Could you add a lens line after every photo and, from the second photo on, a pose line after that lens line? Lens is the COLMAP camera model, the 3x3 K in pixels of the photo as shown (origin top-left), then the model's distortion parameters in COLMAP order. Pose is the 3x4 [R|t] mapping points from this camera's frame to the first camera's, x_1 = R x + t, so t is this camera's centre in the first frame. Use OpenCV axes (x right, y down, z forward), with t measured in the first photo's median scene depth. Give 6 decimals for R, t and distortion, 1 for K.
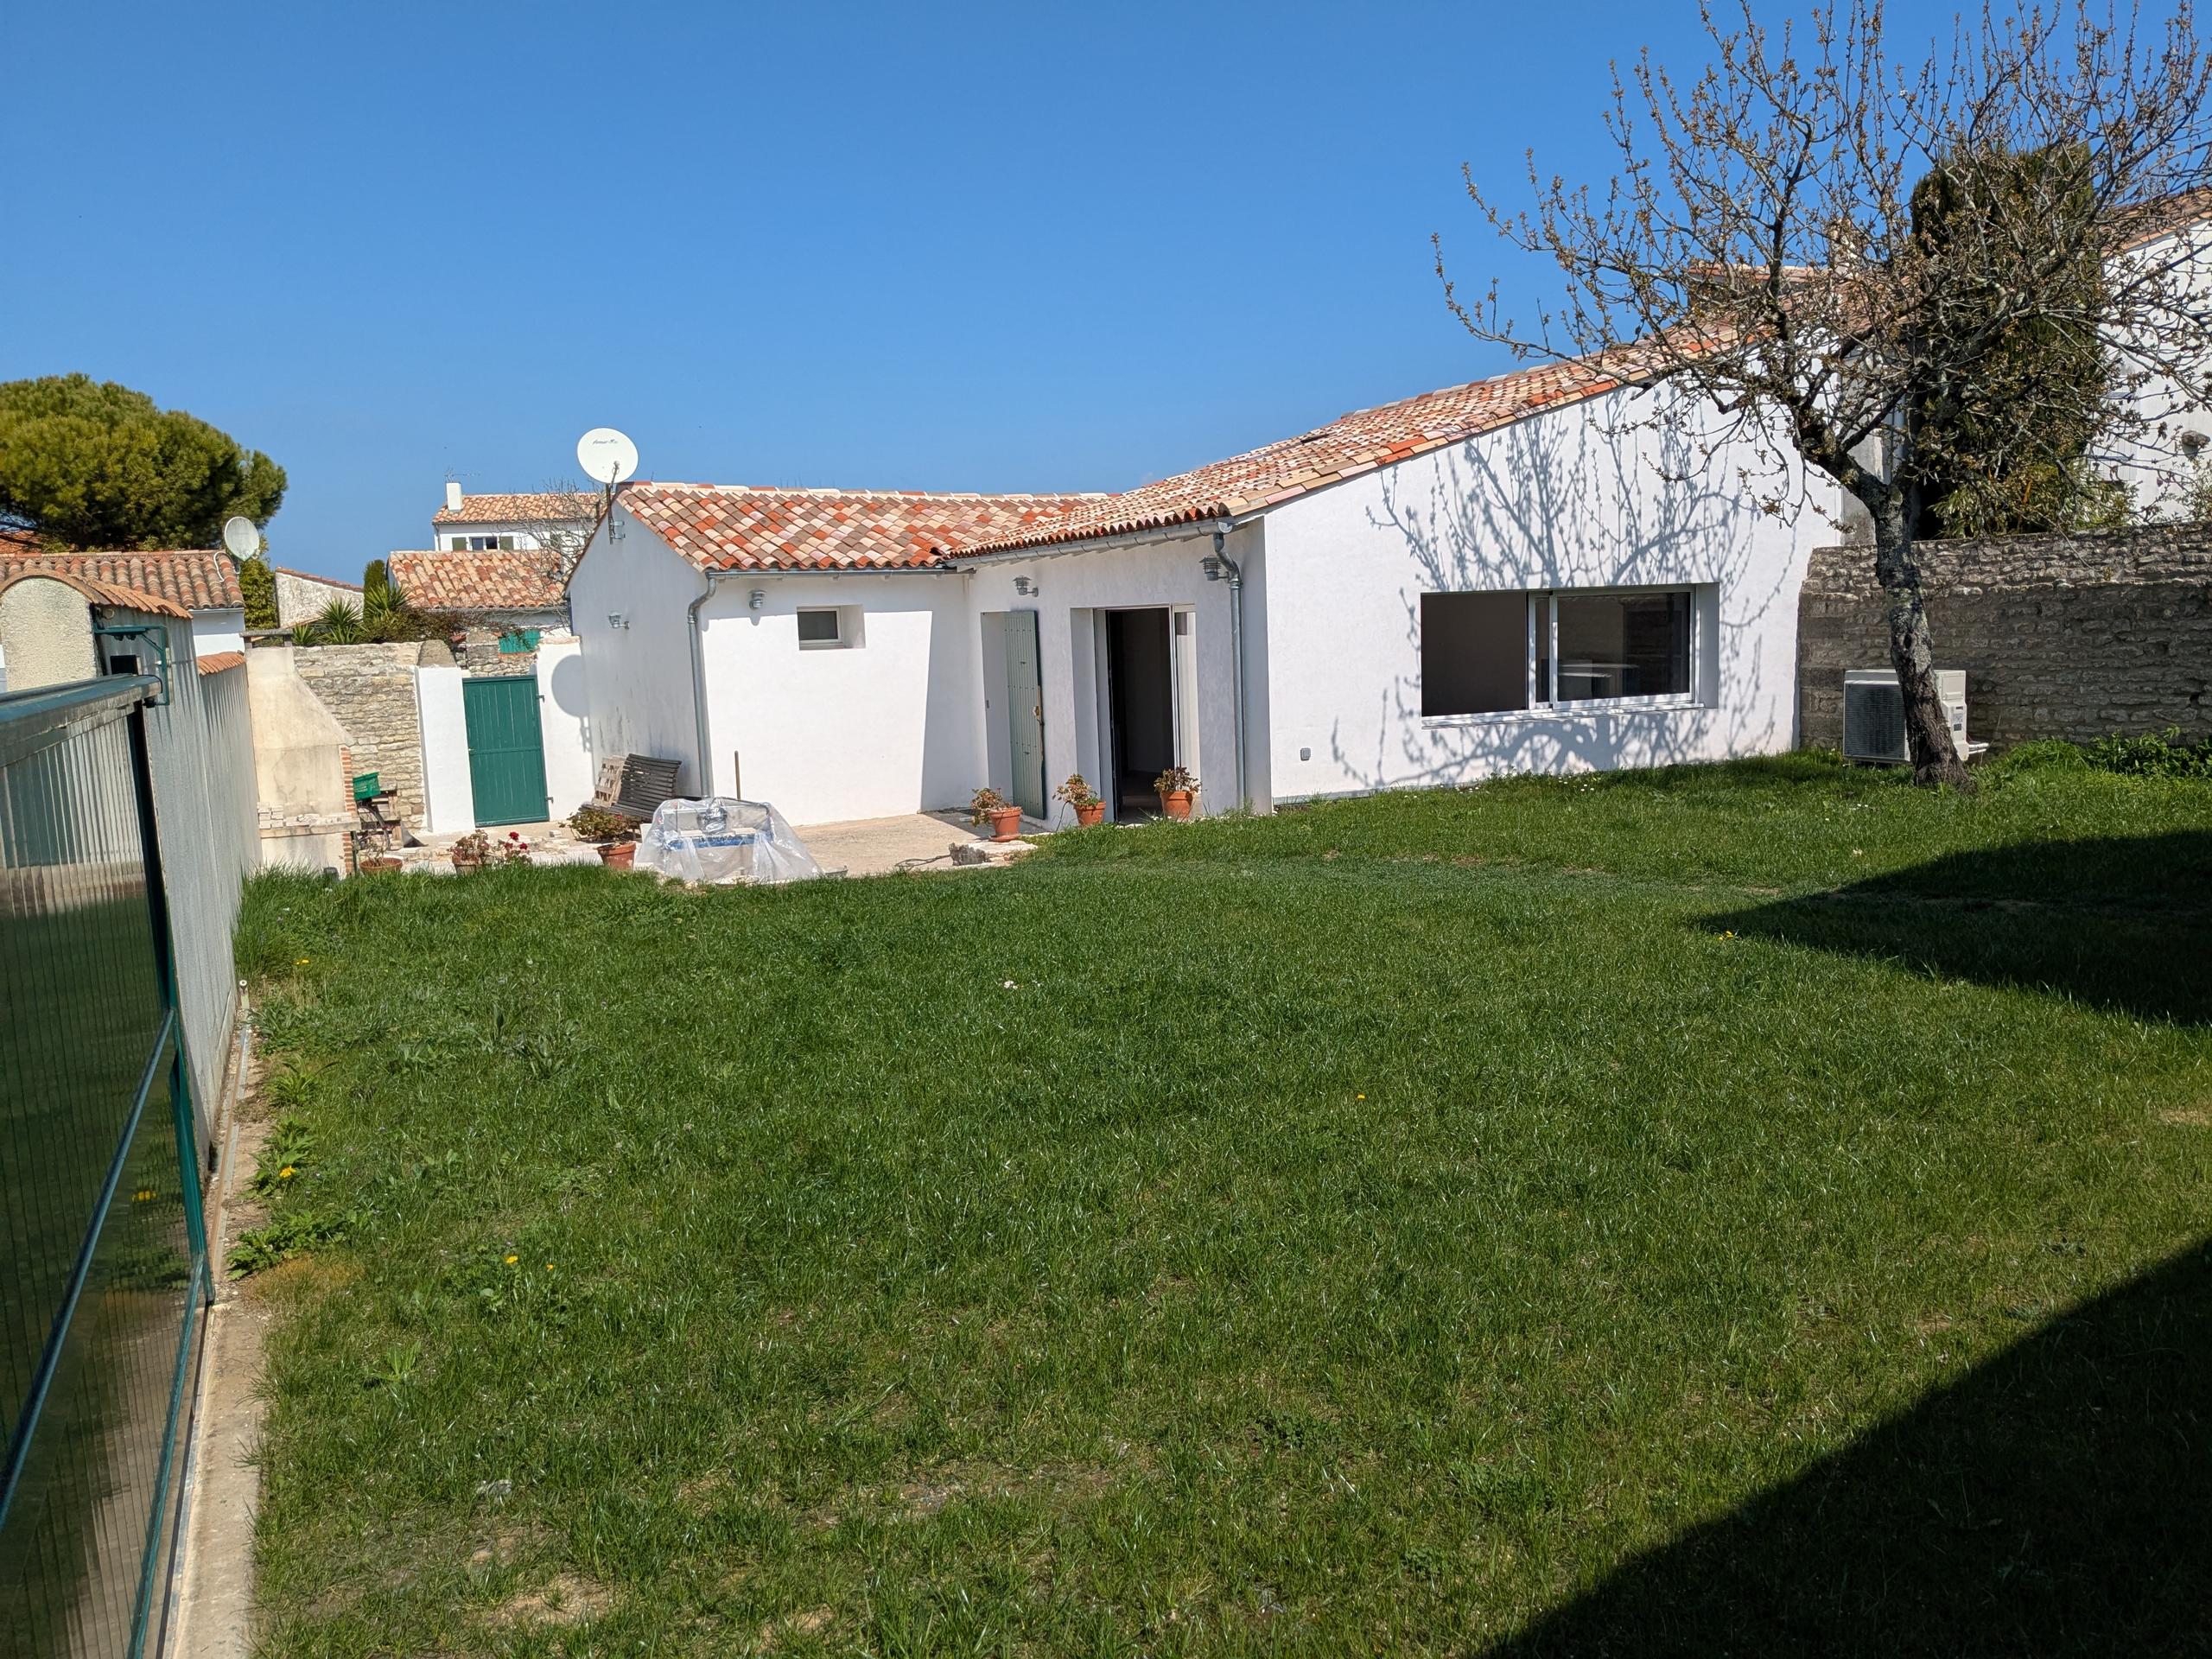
lens RADIAL K [[1734.1, 0, 1106.0], [0, 1734.1, 829.5], [0, 0, 1]] dist [0.045736, -0.082927]
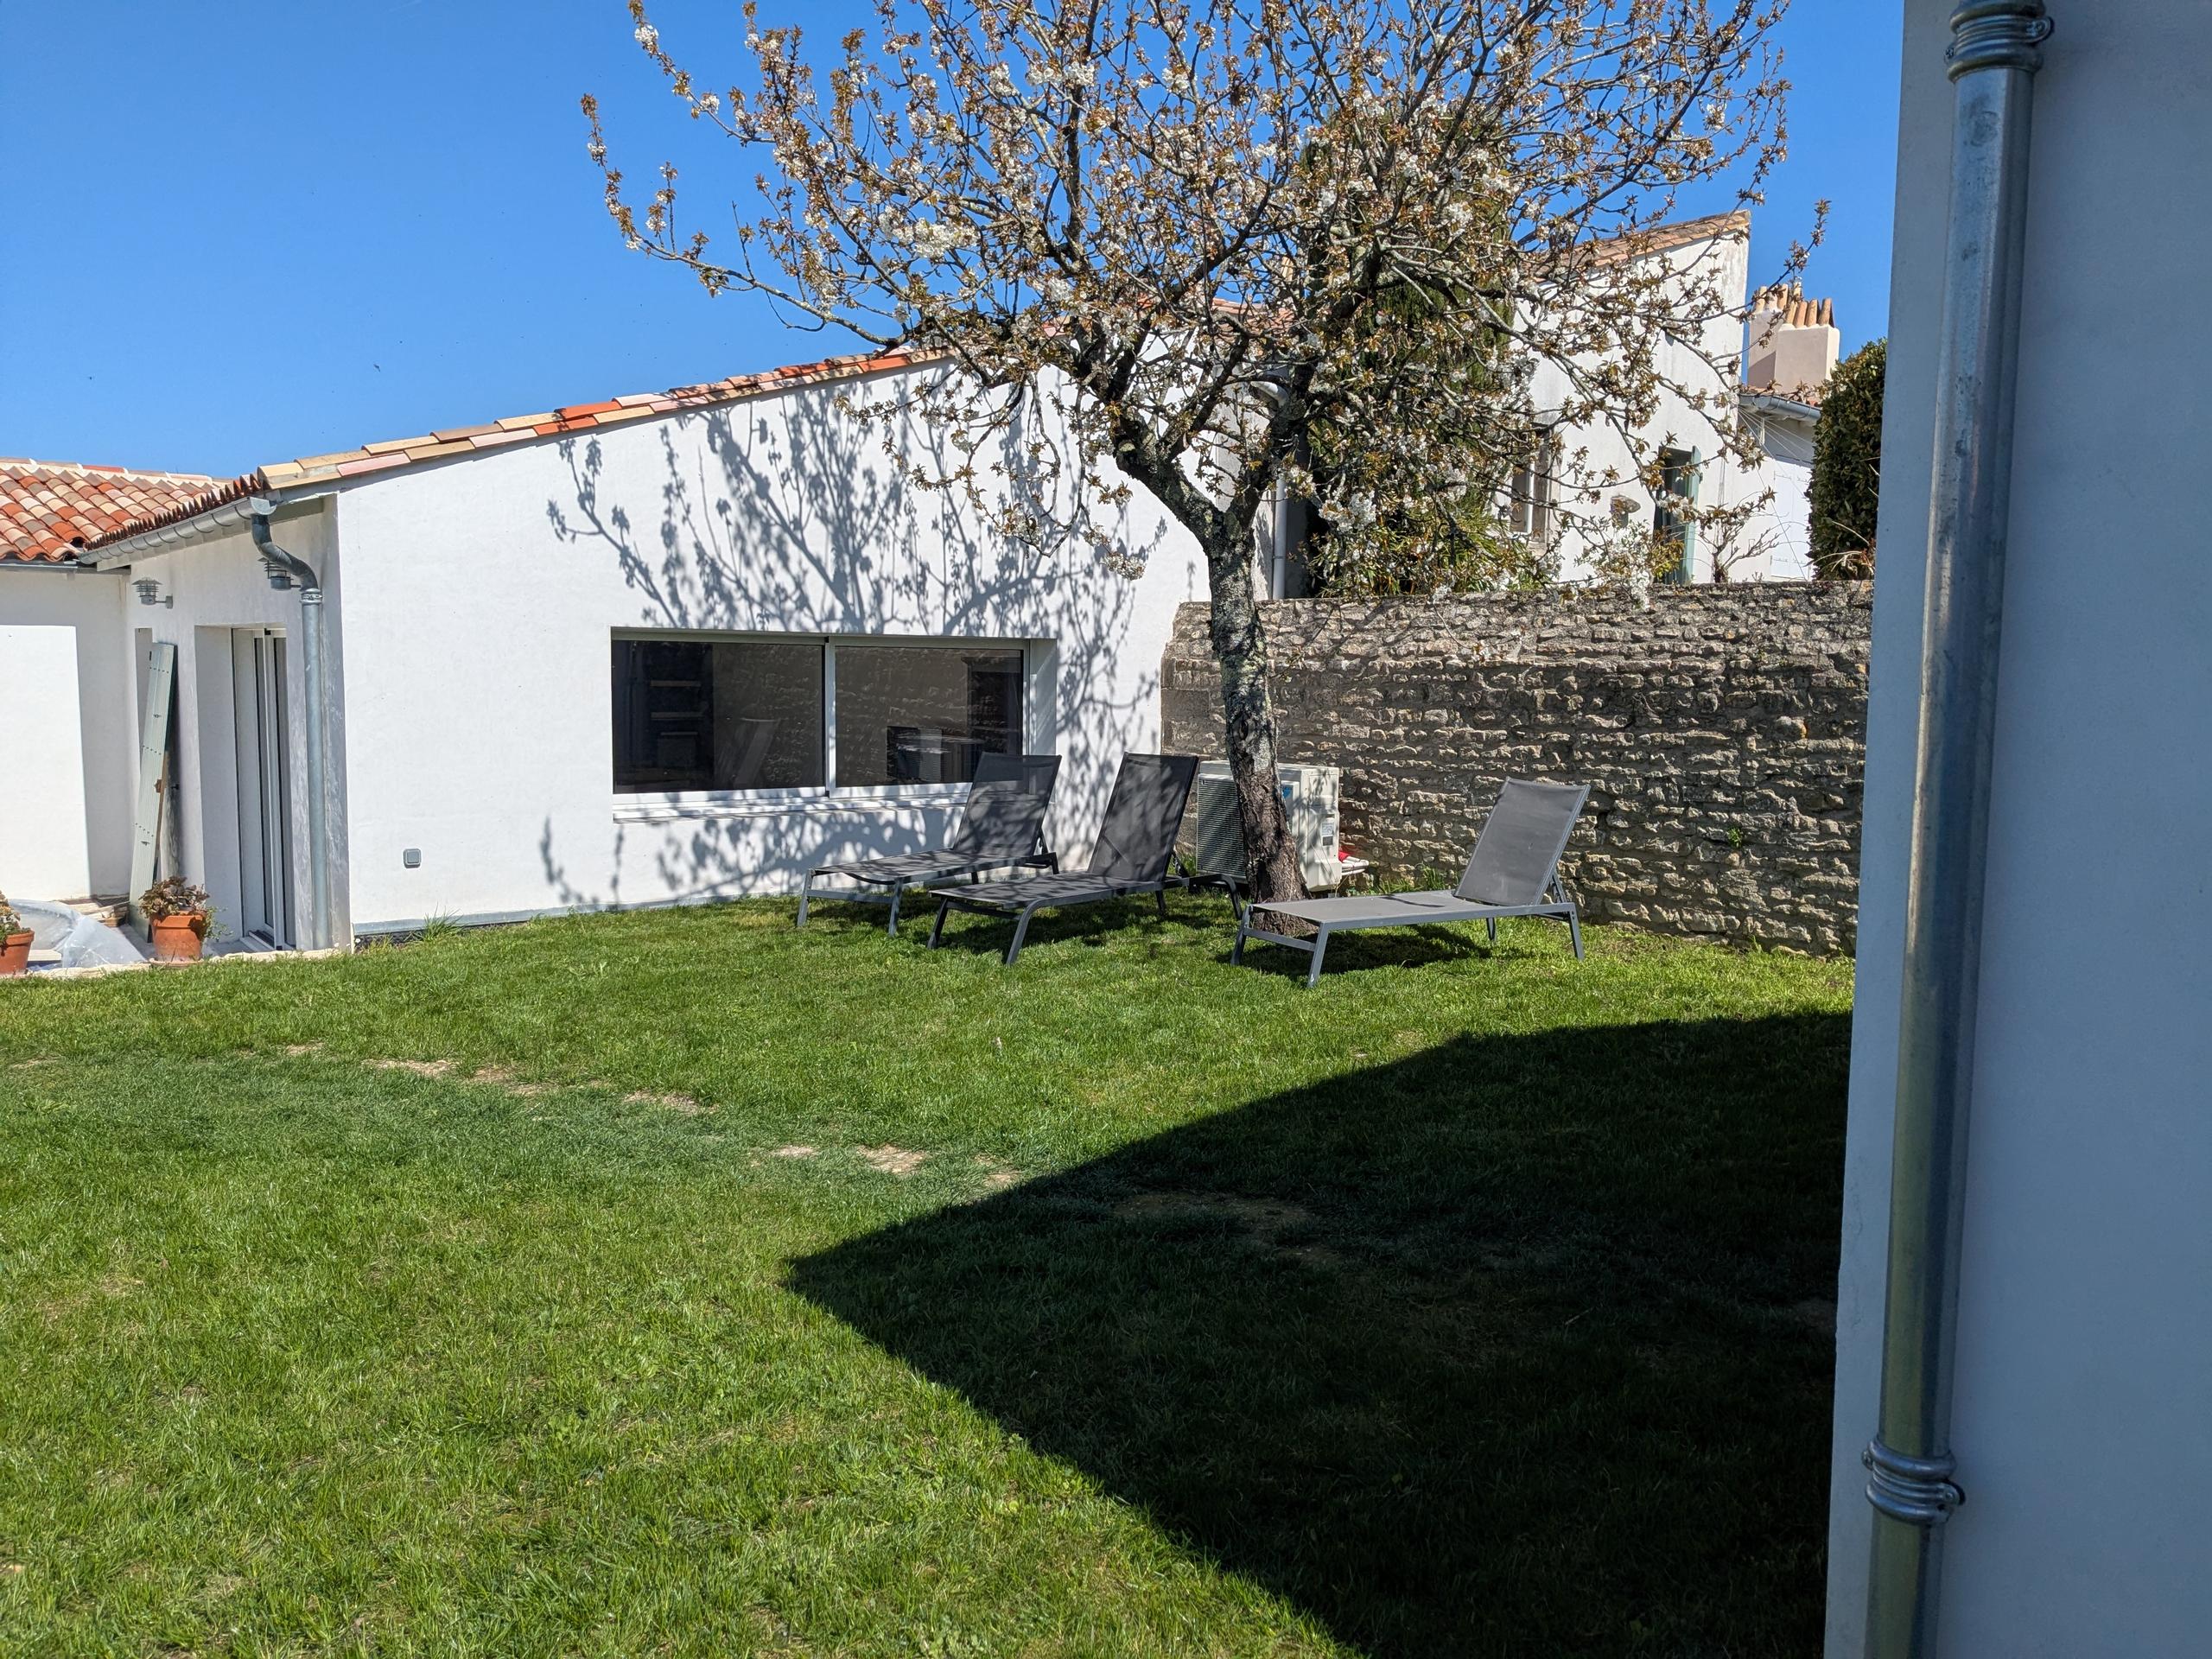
lens RADIAL K [[1734.1, 0, 1106.0], [0, 1734.1, 829.5], [0, 0, 1]] dist [0.045736, -0.082927]
pose [[0.970311, 0.026405, 0.240415, 0.216925], [-0.019142, 0.999289, -0.032496, -0.038767], [-0.241102, 0.026929, 0.970126, 0.295816]]
